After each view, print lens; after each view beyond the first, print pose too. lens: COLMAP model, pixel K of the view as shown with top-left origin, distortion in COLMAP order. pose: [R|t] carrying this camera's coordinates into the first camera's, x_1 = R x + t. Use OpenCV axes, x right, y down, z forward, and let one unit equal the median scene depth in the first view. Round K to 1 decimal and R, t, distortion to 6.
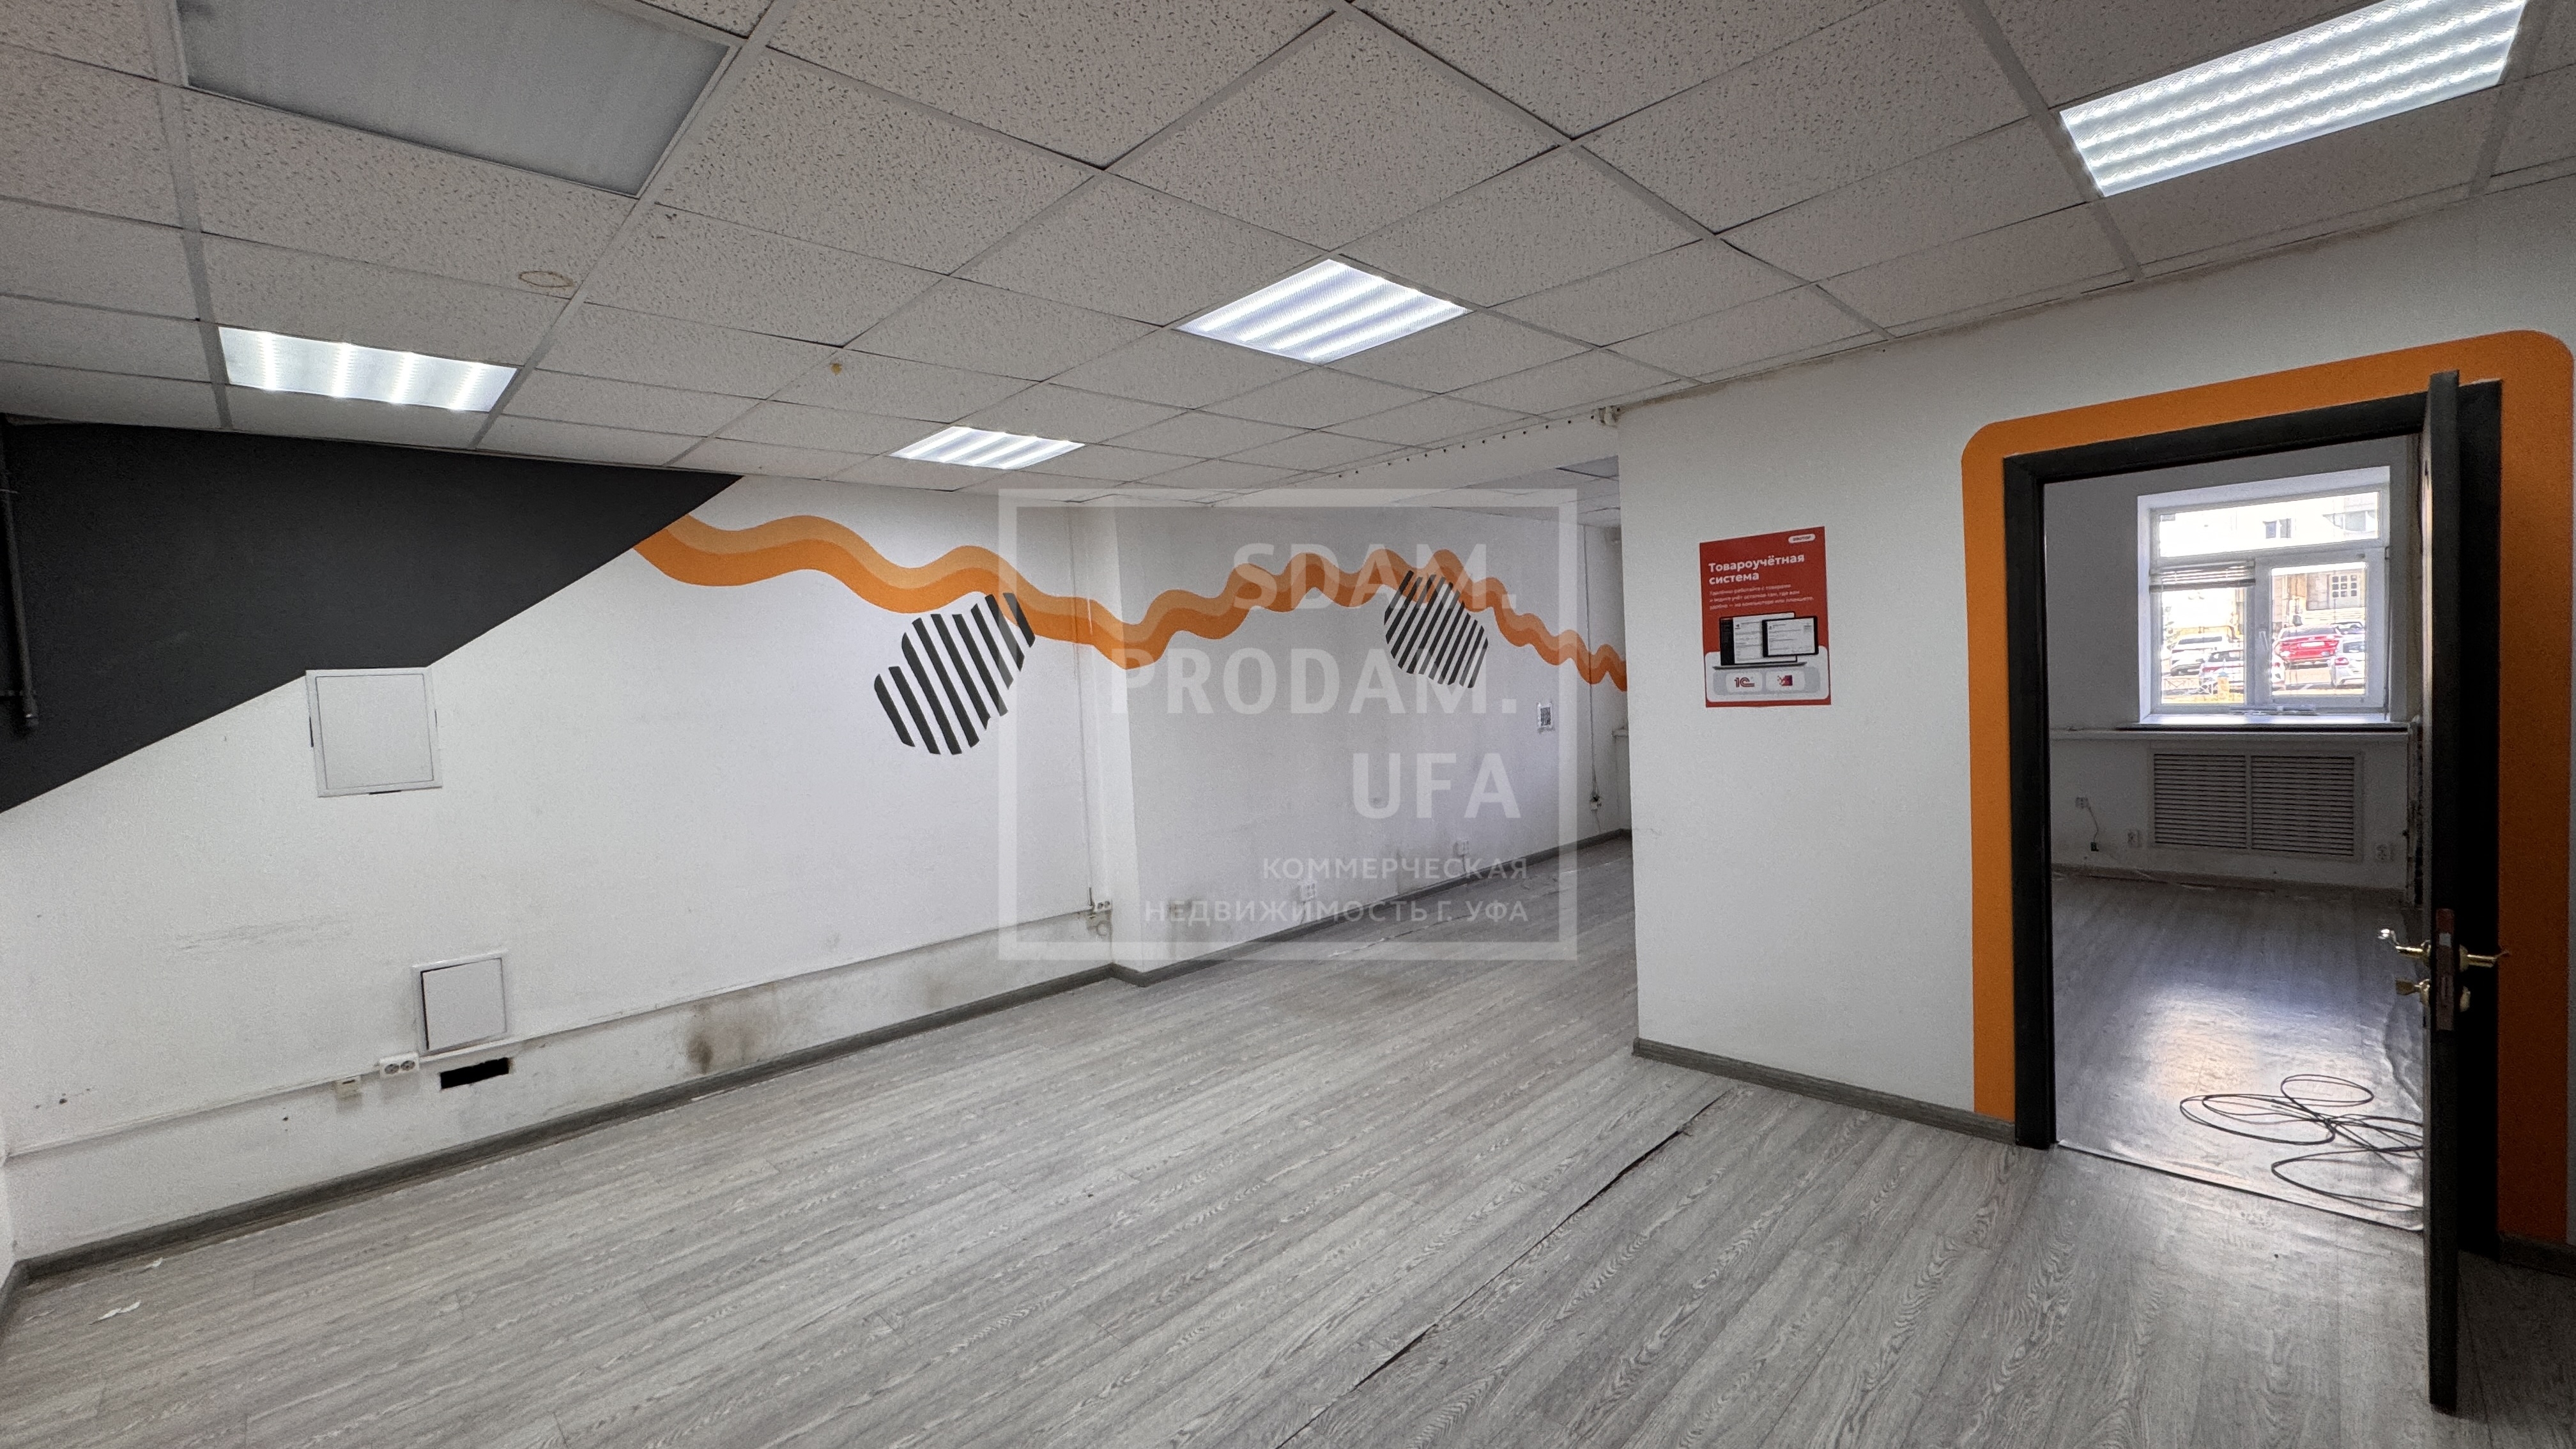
lens RADIAL K [[1026.6, 0, 1276.5], [0, 1026.6, 727.4], [0, 0, 1]] dist [0.003115, -0.000473]
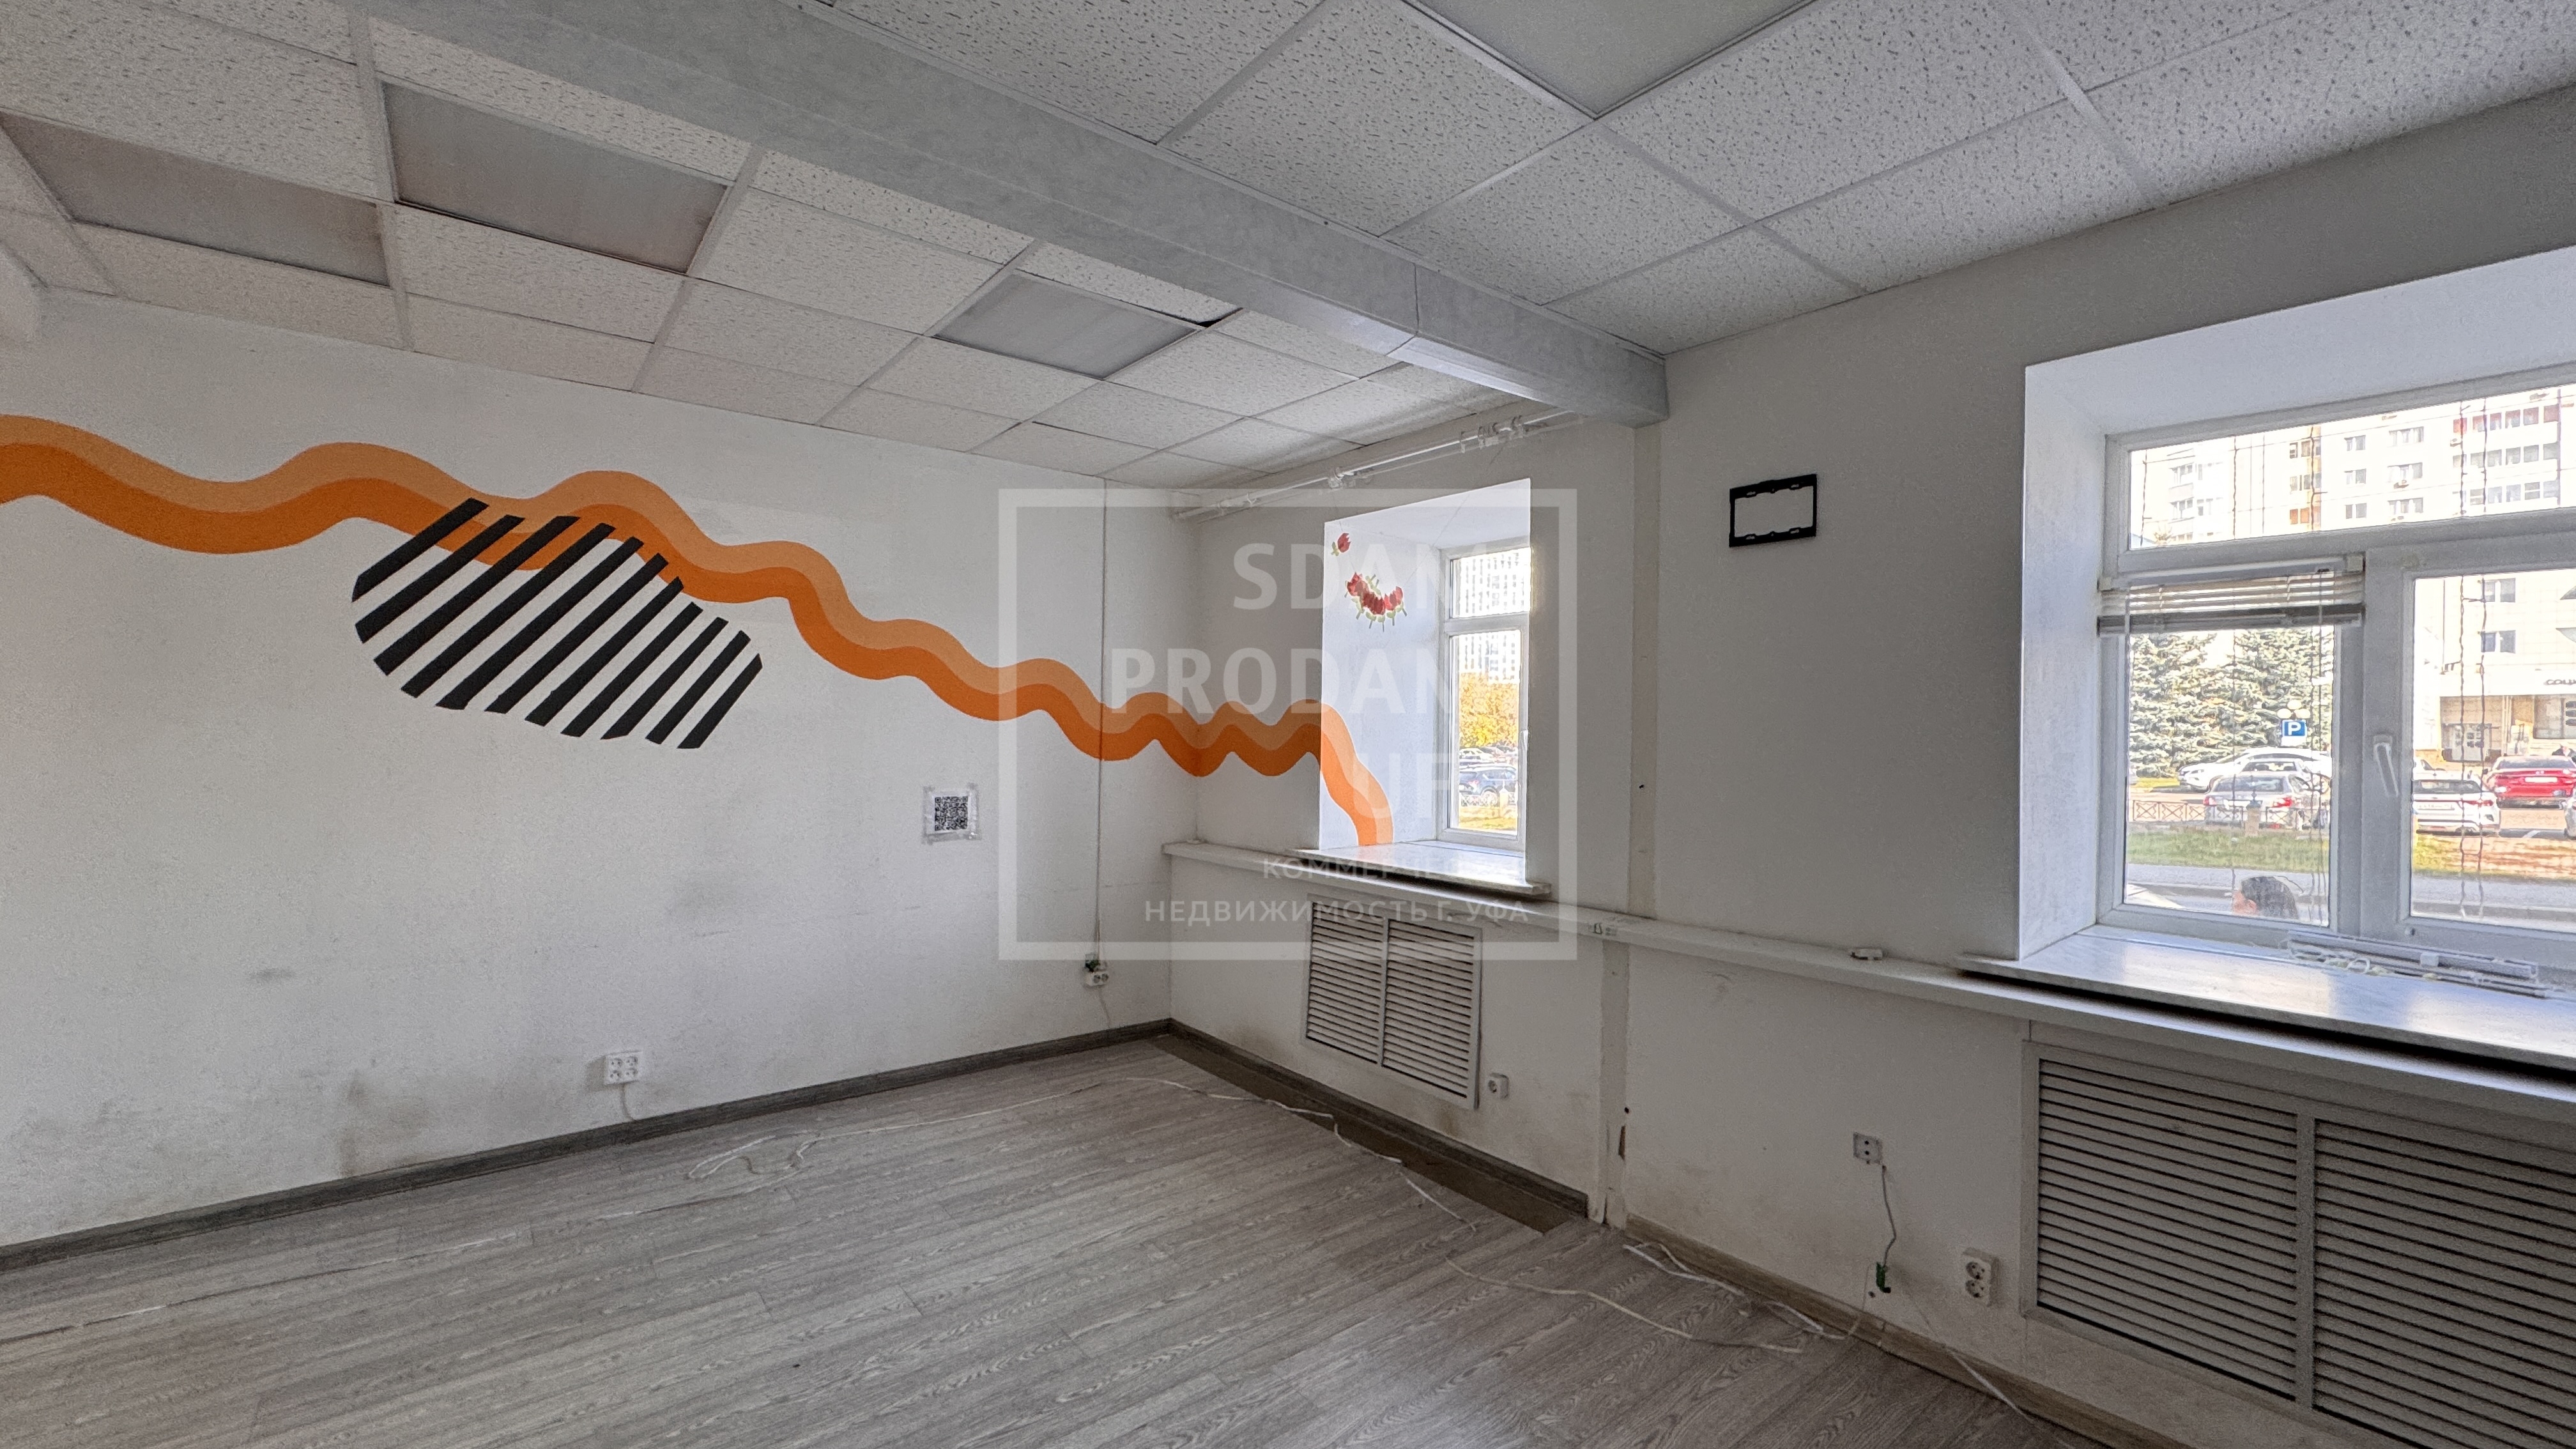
lens RADIAL K [[1026.6, 0, 1243.1], [0, 1026.6, 730.9], [0, 0, 1]] dist [0.003115, -0.000473]
pose [[0.991032, 0.073211, -0.111787, 0.409475], [-0.077830, 0.996260, -0.037528, -0.038761], [0.108622, 0.045892, 0.993023, 0.407650]]
